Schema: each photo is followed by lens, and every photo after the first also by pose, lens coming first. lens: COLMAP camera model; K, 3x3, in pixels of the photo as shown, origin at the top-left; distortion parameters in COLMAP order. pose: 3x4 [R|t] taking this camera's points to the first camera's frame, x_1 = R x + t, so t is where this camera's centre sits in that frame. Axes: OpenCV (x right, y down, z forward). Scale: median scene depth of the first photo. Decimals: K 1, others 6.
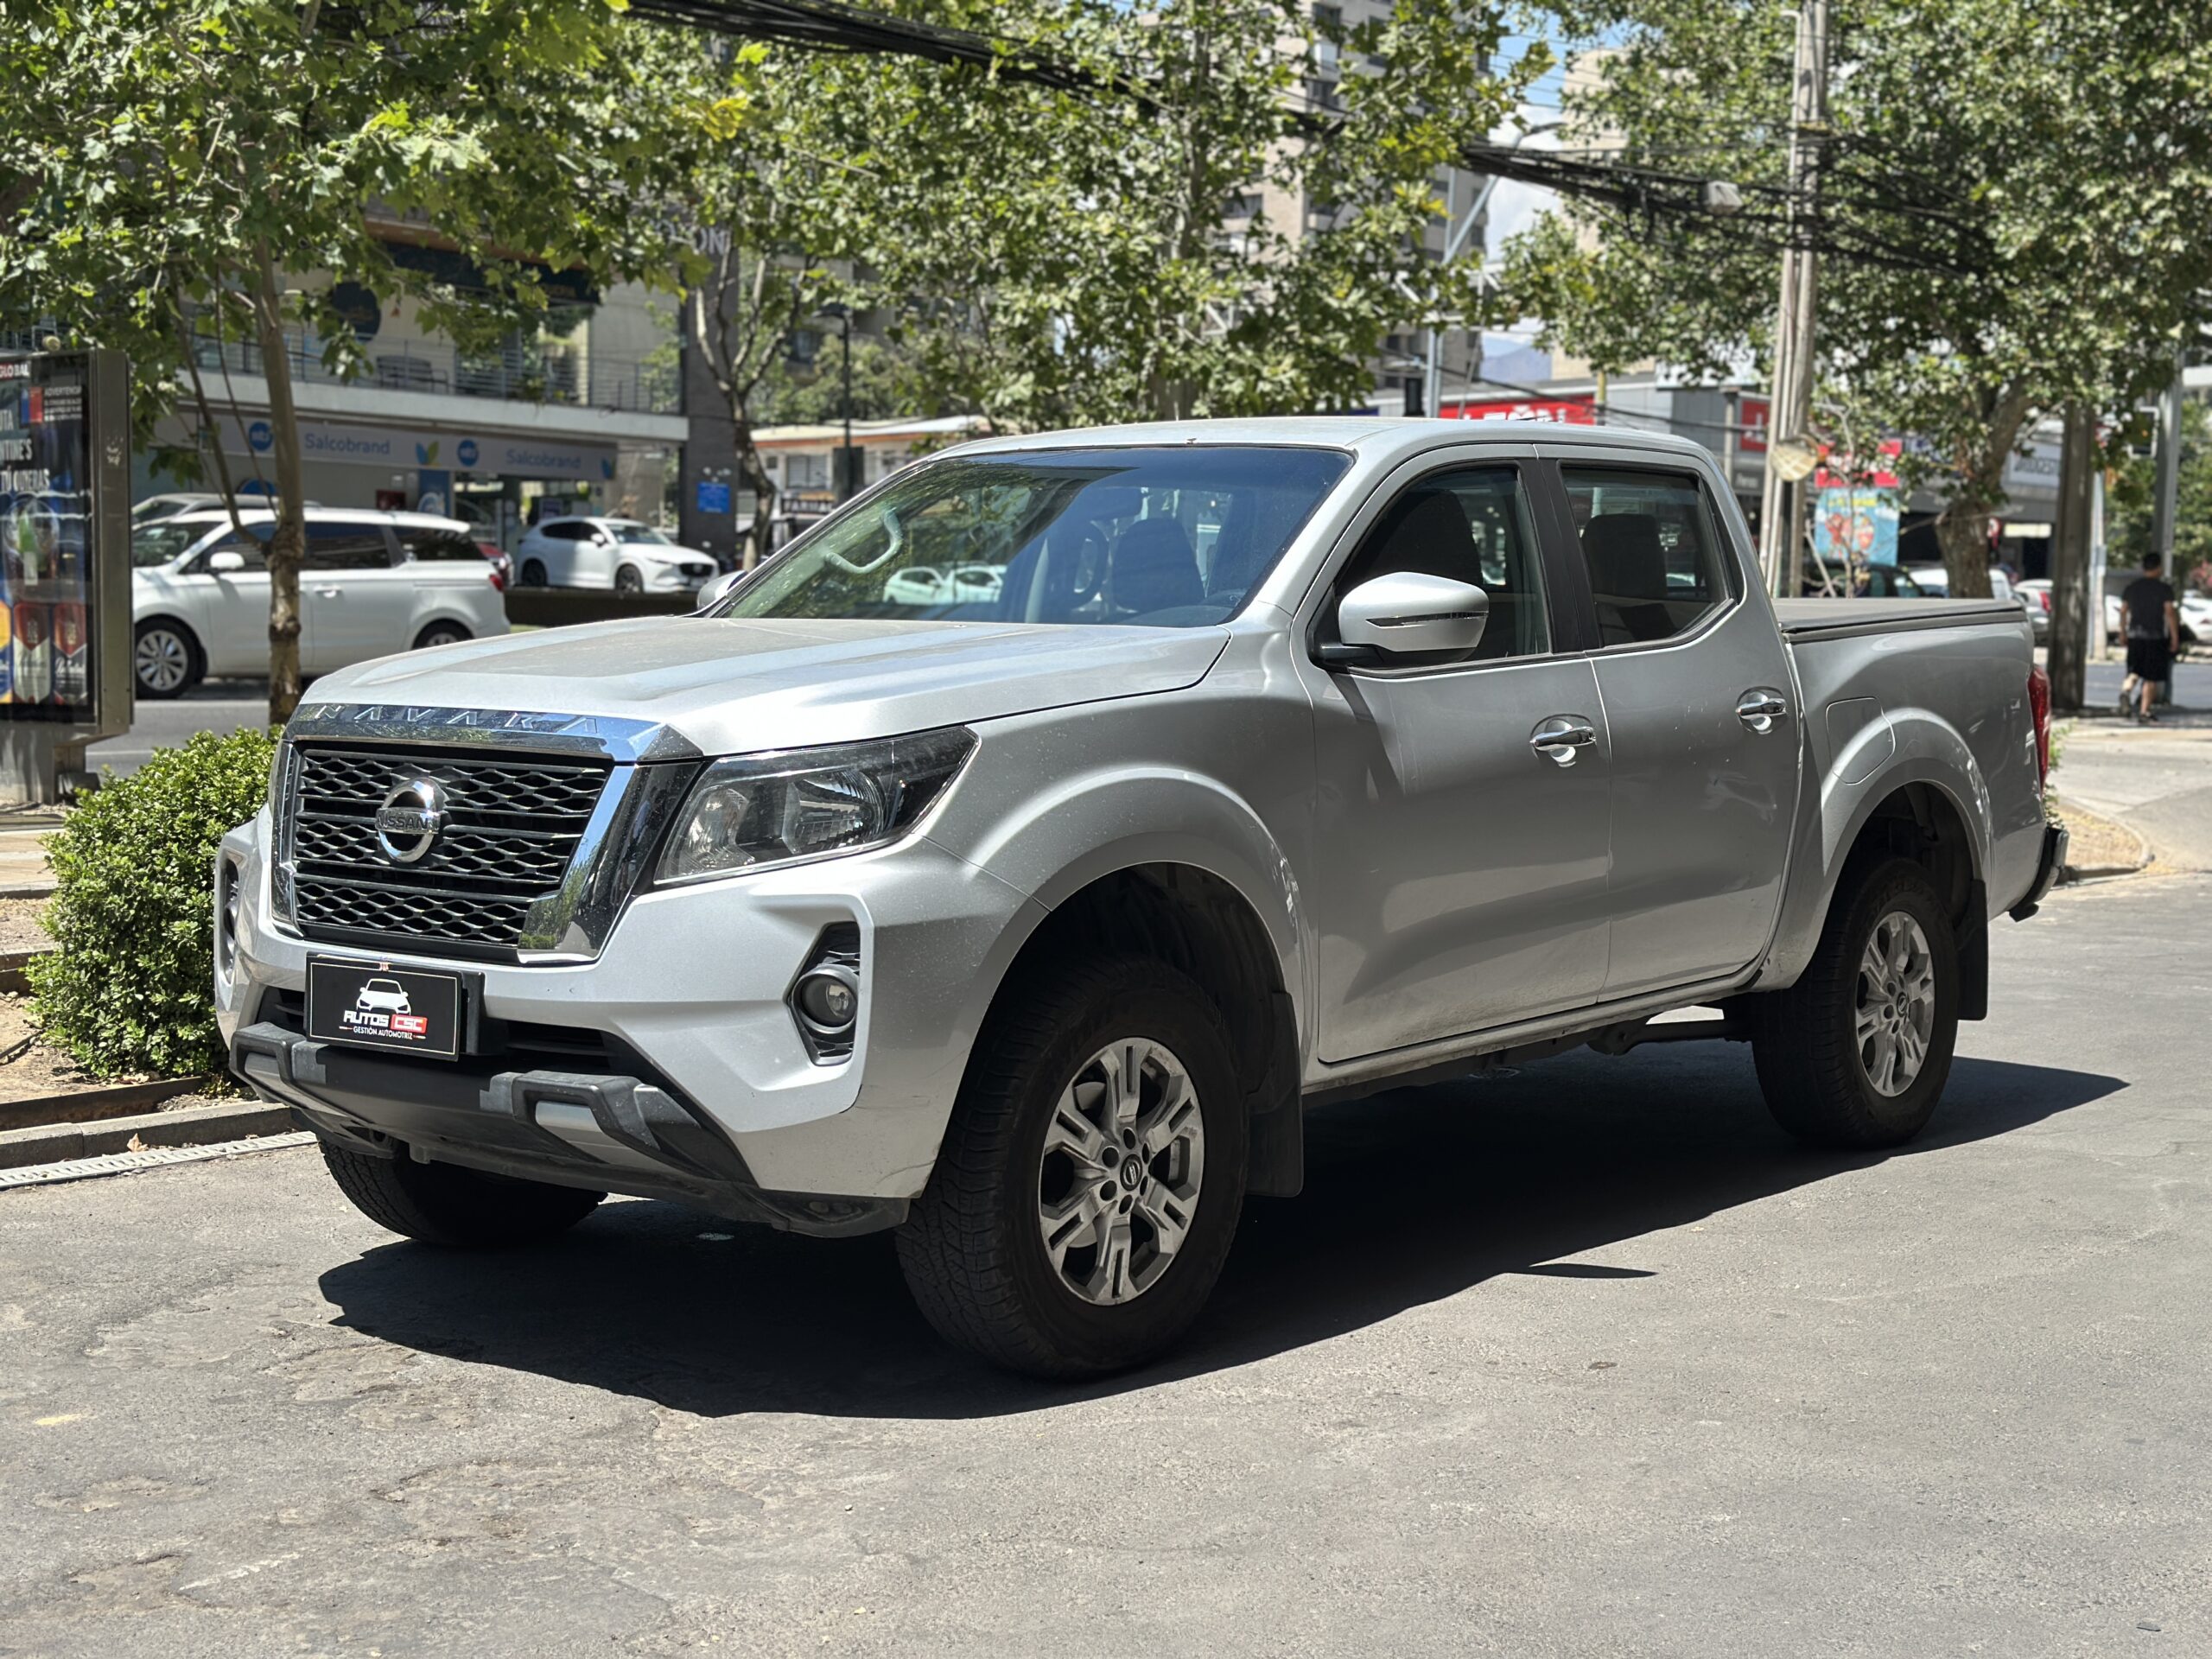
lens RADIAL K [[3164.8, 0, 1106.0], [0, 3164.8, 829.5], [0, 0, 1]] dist [0.168202, -0.254818]
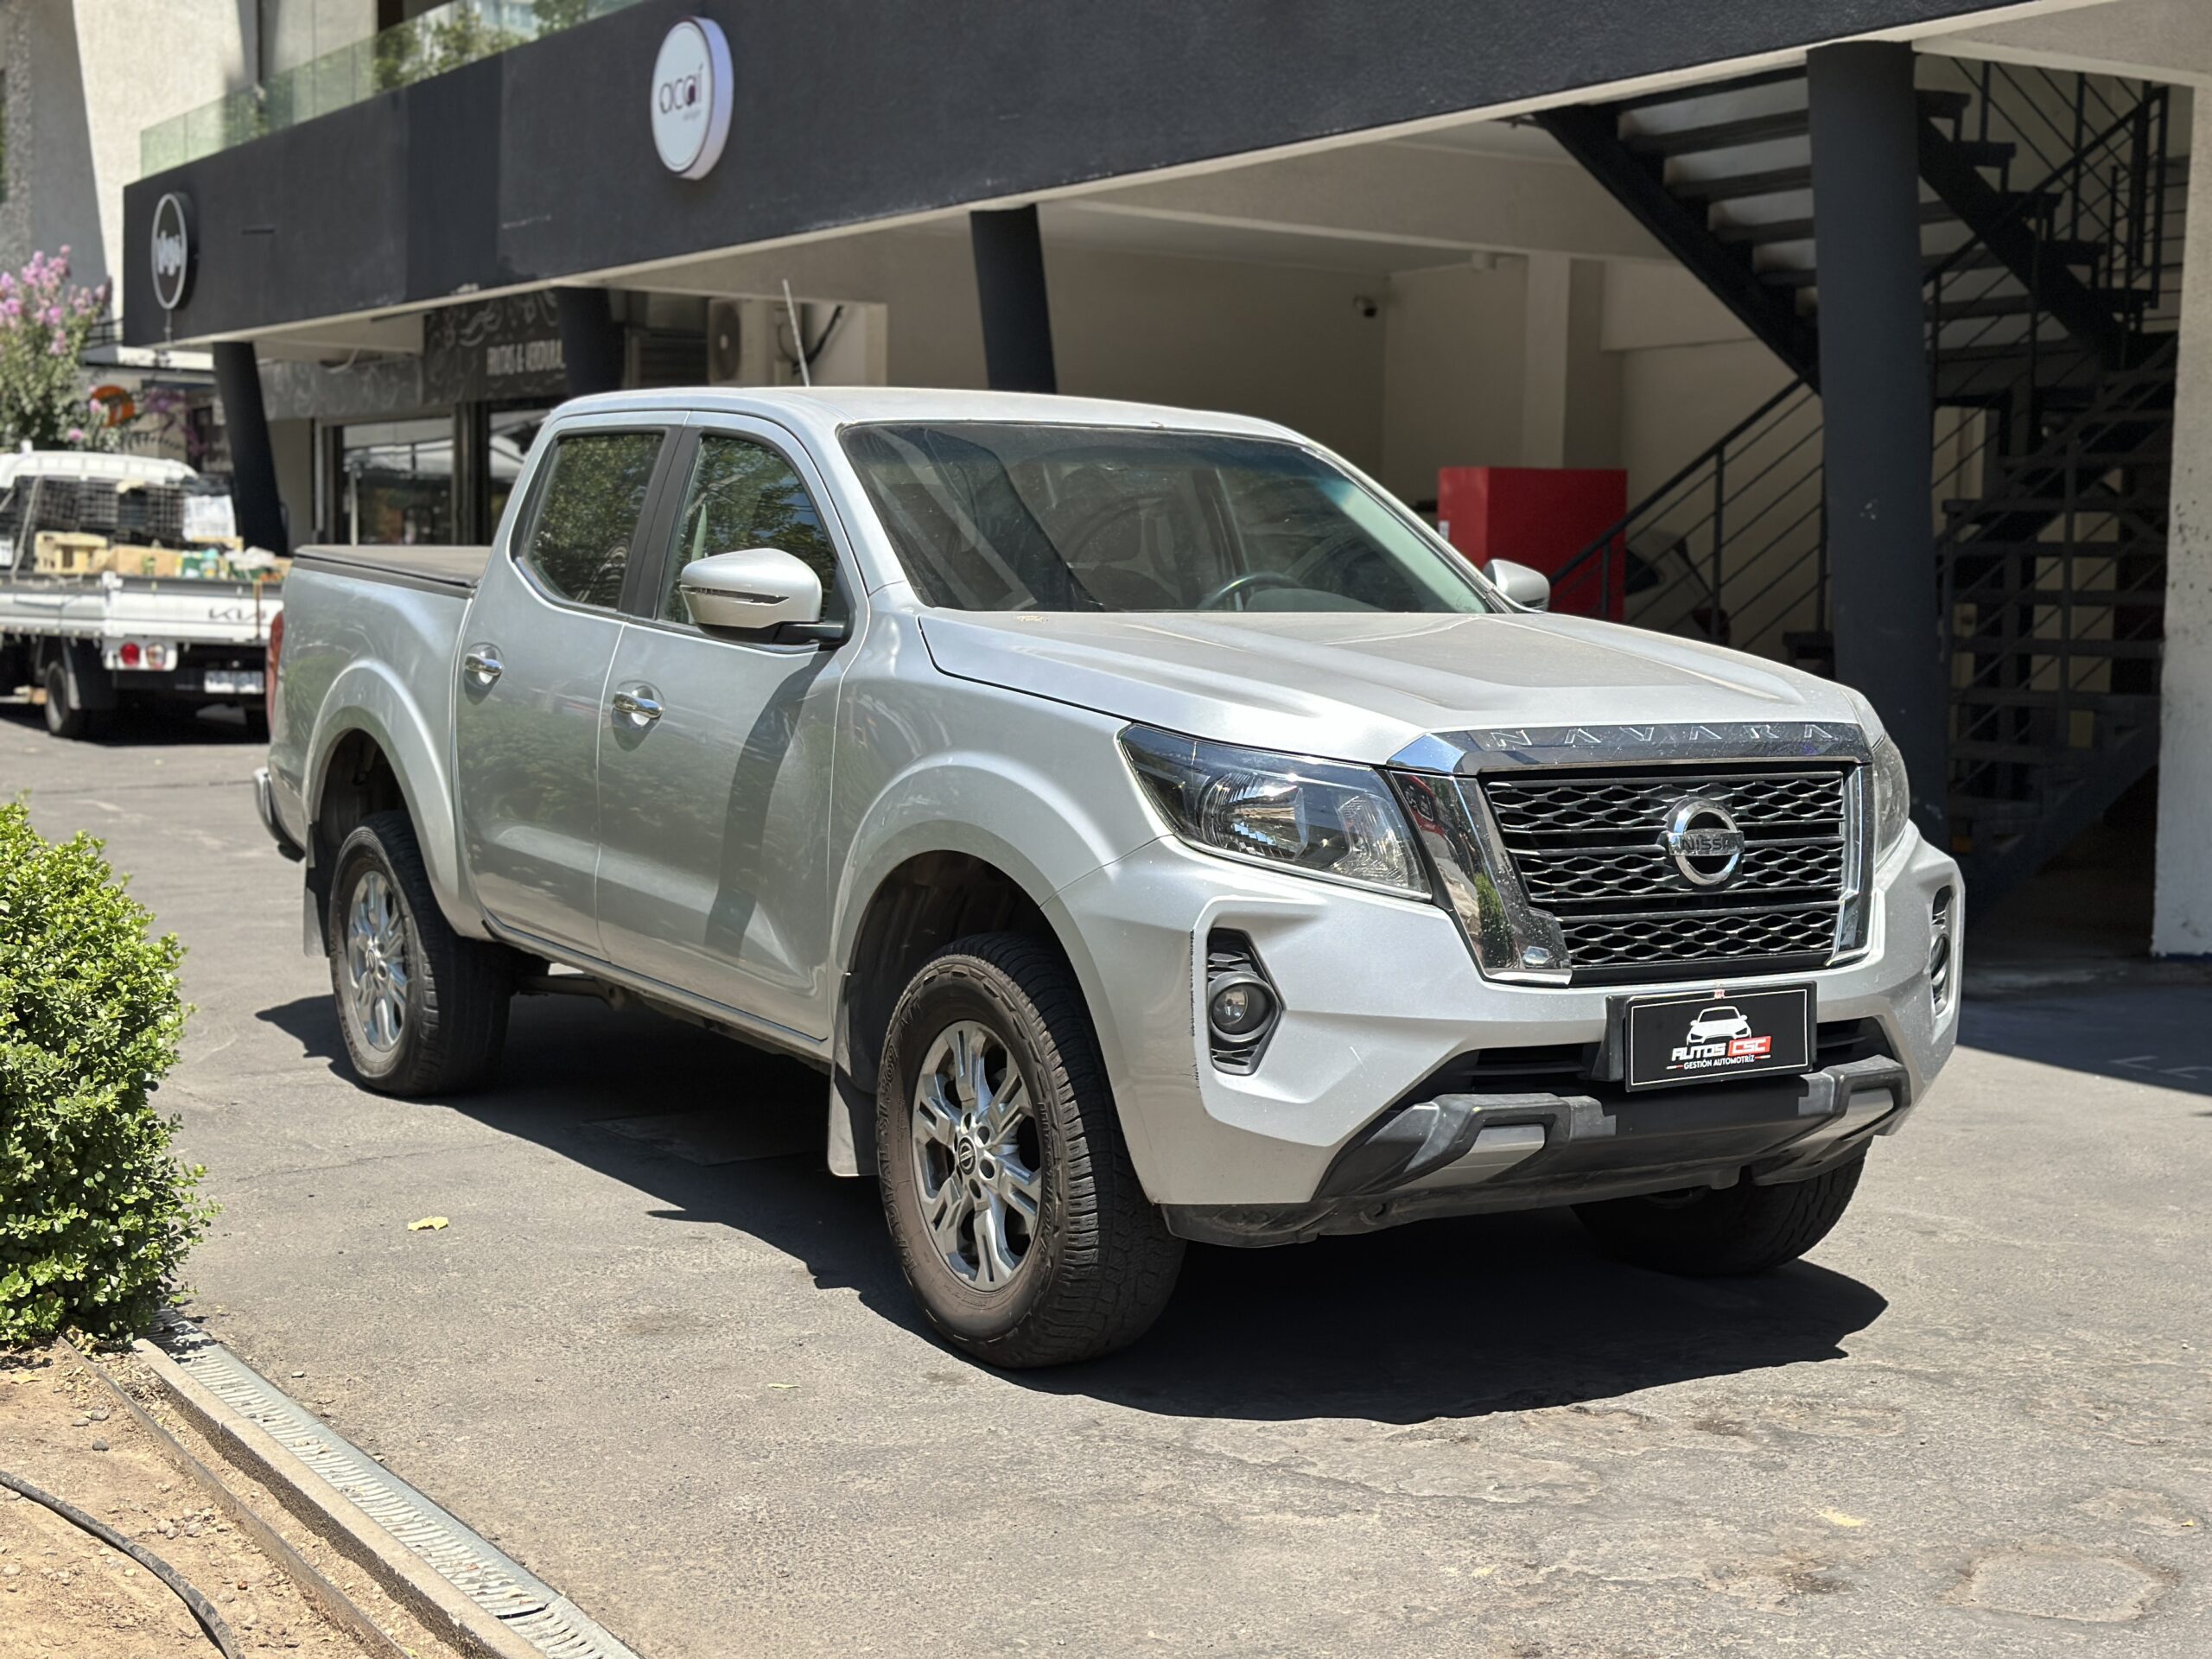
lens RADIAL K [[3164.8, 0, 1106.0], [0, 3164.8, 829.5], [0, 0, 1]] dist [0.168202, -0.254818]
pose [[0.326357, -0.097191, 0.940237, -1.164312], [0.056108, 0.994938, 0.083370, -0.095606], [-0.943580, 0.025546, 0.330158, 0.836158]]
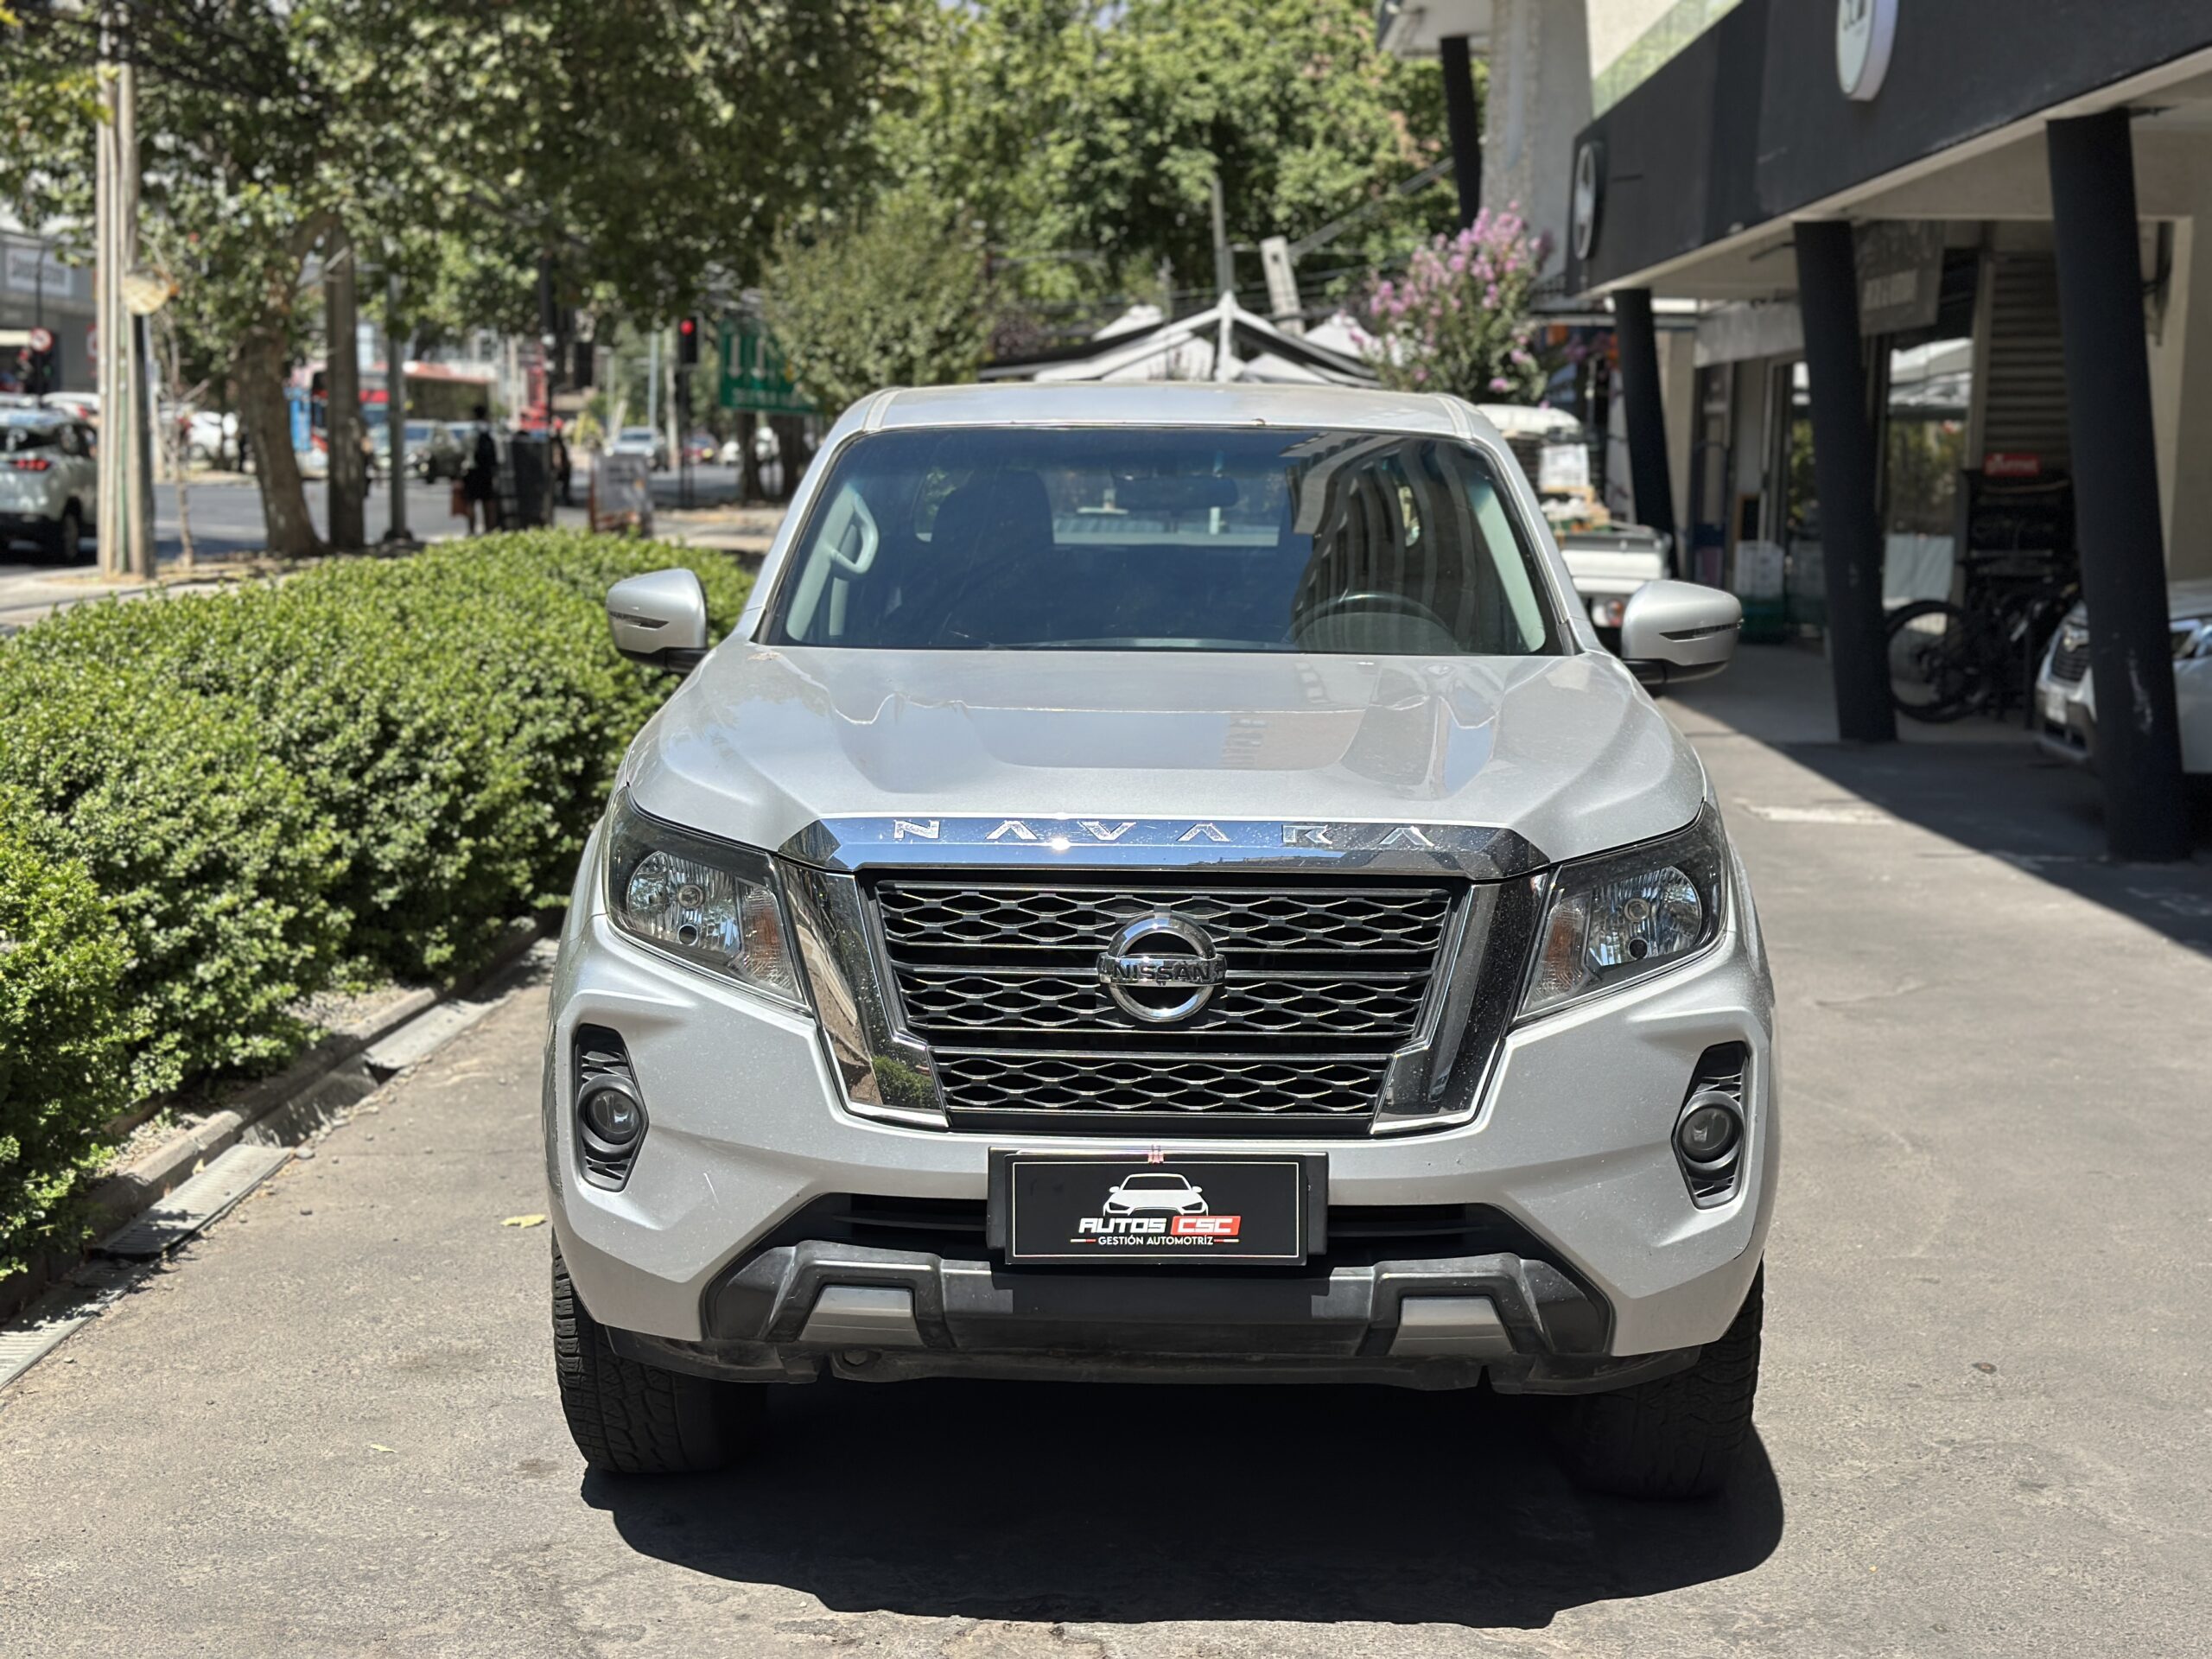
lens RADIAL K [[3164.8, 0, 1106.0], [0, 3164.8, 829.5], [0, 0, 1]] dist [0.168202, -0.254818]
pose [[0.787389, -0.083537, 0.610770, -0.692199], [0.044670, 0.995903, 0.078625, -0.097842], [-0.614836, -0.034625, 0.787895, 0.383854]]
